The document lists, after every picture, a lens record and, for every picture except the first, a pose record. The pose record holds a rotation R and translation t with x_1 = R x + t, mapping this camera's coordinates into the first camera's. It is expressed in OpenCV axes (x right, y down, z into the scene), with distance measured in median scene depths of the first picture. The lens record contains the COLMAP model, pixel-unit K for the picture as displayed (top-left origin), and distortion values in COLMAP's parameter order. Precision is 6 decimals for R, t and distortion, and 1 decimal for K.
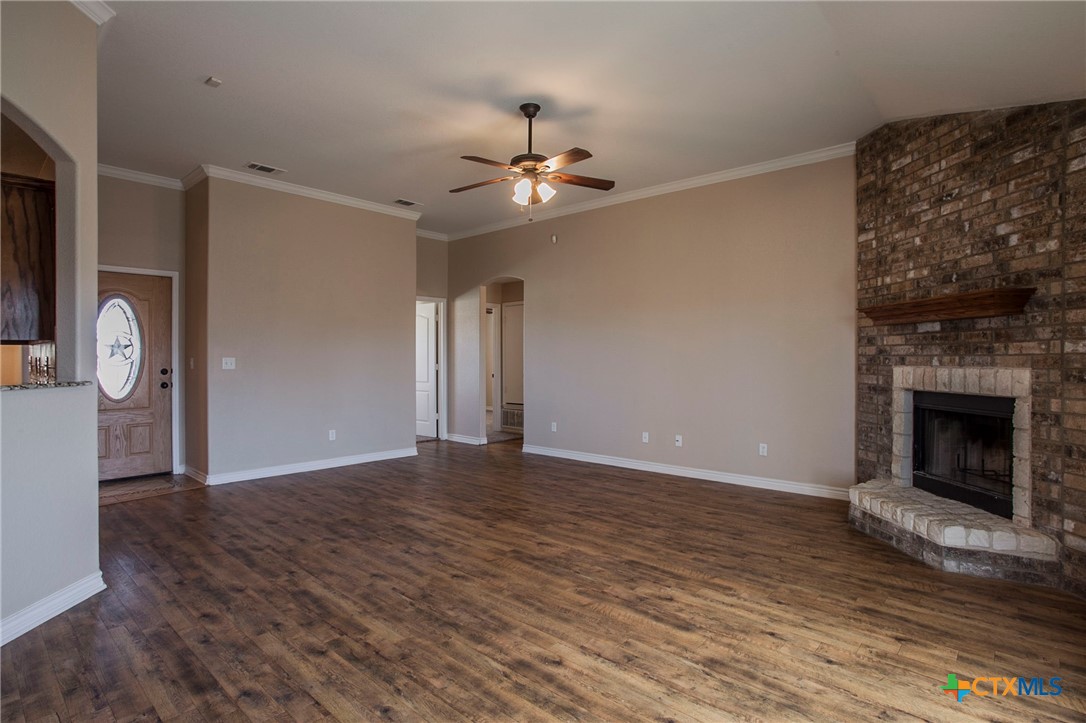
lens RADIAL K [[568.6, 0, 545.3], [0, 568.6, 355.7], [0, 0, 1]] dist [-0.002298, -0.000096]
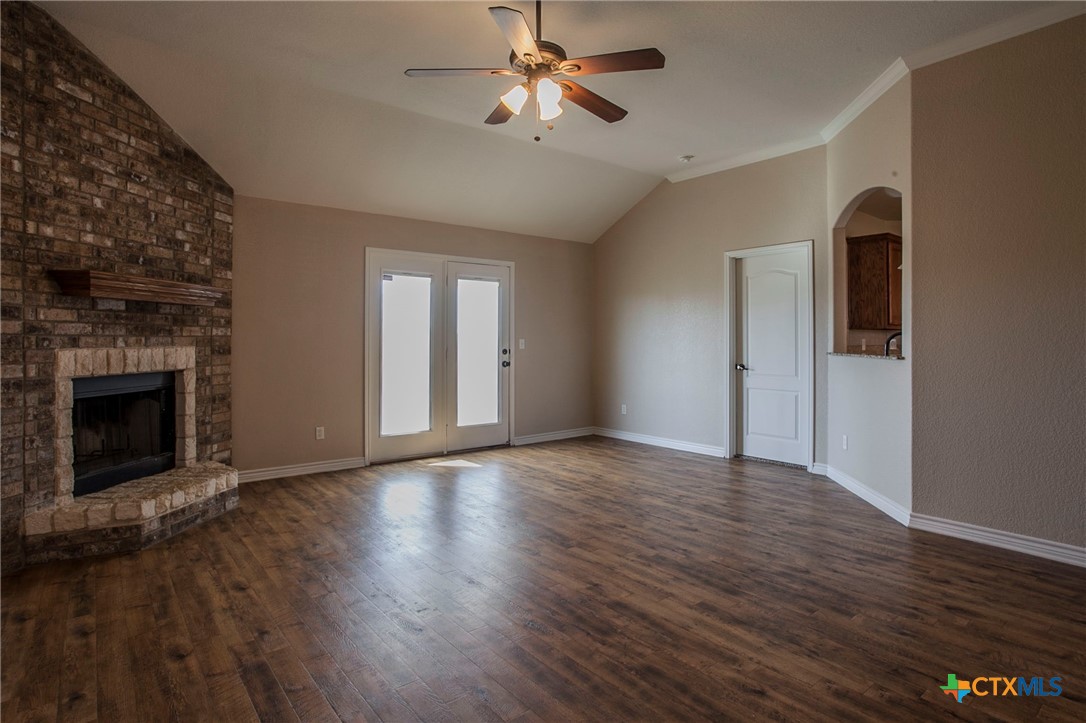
lens RADIAL K [[555.8, 0, 546.4], [0, 555.8, 356.3], [0, 0, 1]] dist [-0.020745, 0.002355]
pose [[-0.986855, -0.004000, 0.161559, -0.162623], [0.000135, 0.999673, 0.025575, 0.010443], [-0.161608, 0.025261, -0.986532, 1.865718]]
